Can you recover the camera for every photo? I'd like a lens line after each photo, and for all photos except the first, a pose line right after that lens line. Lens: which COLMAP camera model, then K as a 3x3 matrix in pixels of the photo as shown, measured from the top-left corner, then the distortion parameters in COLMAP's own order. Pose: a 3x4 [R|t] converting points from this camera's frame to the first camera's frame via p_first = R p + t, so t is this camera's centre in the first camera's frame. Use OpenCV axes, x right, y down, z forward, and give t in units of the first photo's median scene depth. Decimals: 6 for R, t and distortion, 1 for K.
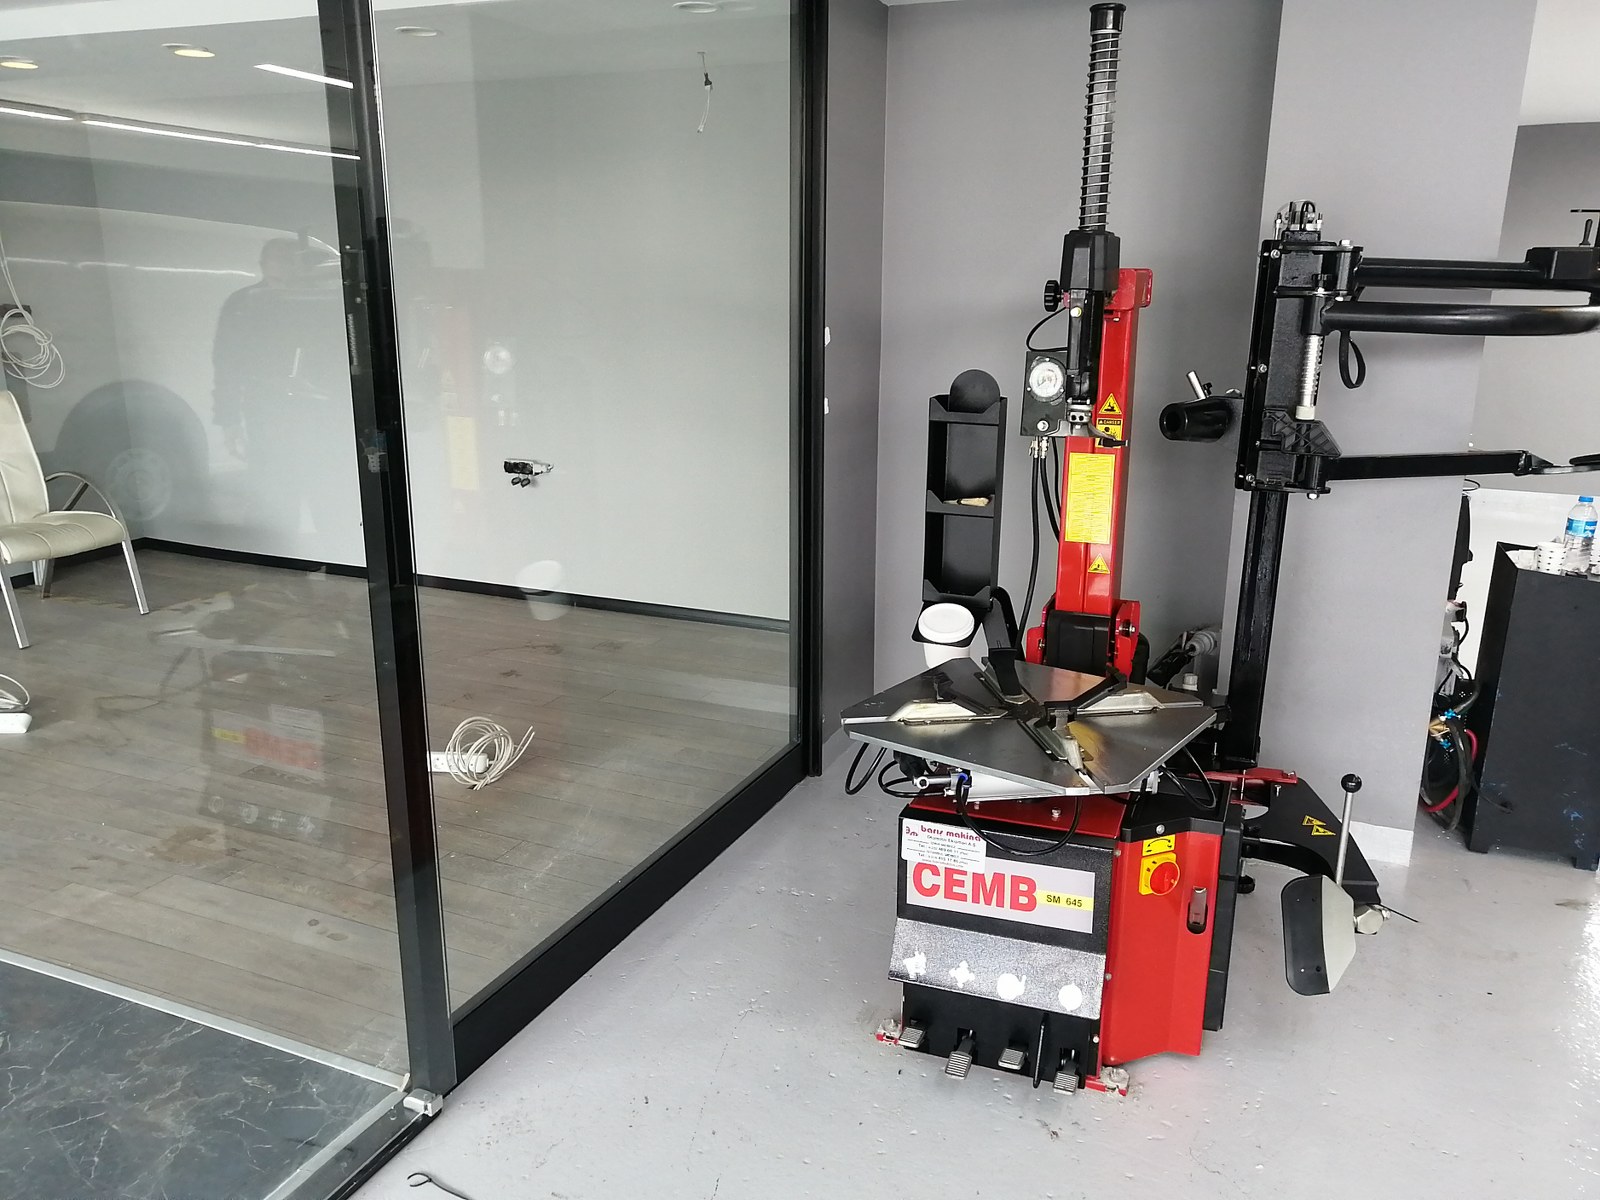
lens RADIAL K [[1238.1, 0, 800.0], [0, 1238.1, 600.0], [0, 0, 1]] dist [-0.005551, 0.038181]
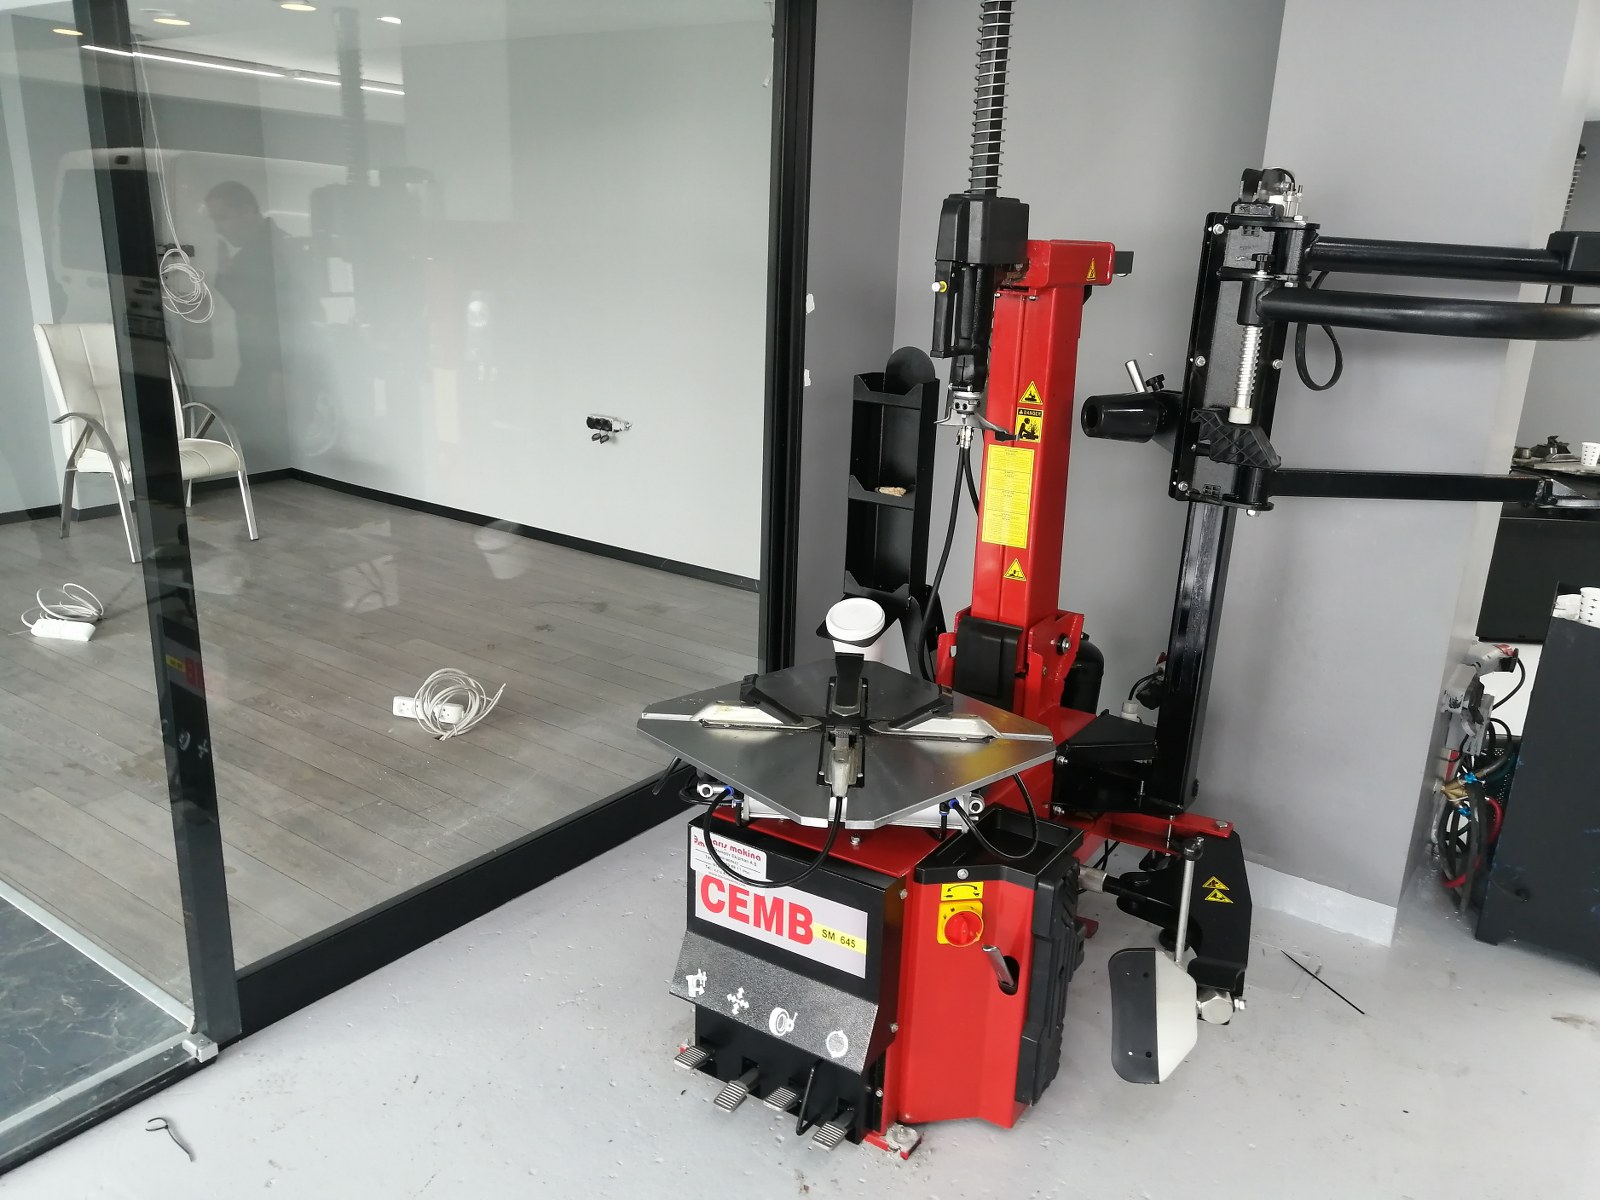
lens RADIAL K [[1238.7, 0, 801.2], [0, 1238.7, 597.9], [0, 0, 1]] dist [-0.007632, 0.043174]
pose [[0.977776, 0.087805, -0.190378, 0.291208], [-0.082928, 0.995994, 0.033449, -0.028721], [0.192553, -0.016918, 0.981141, 0.094575]]
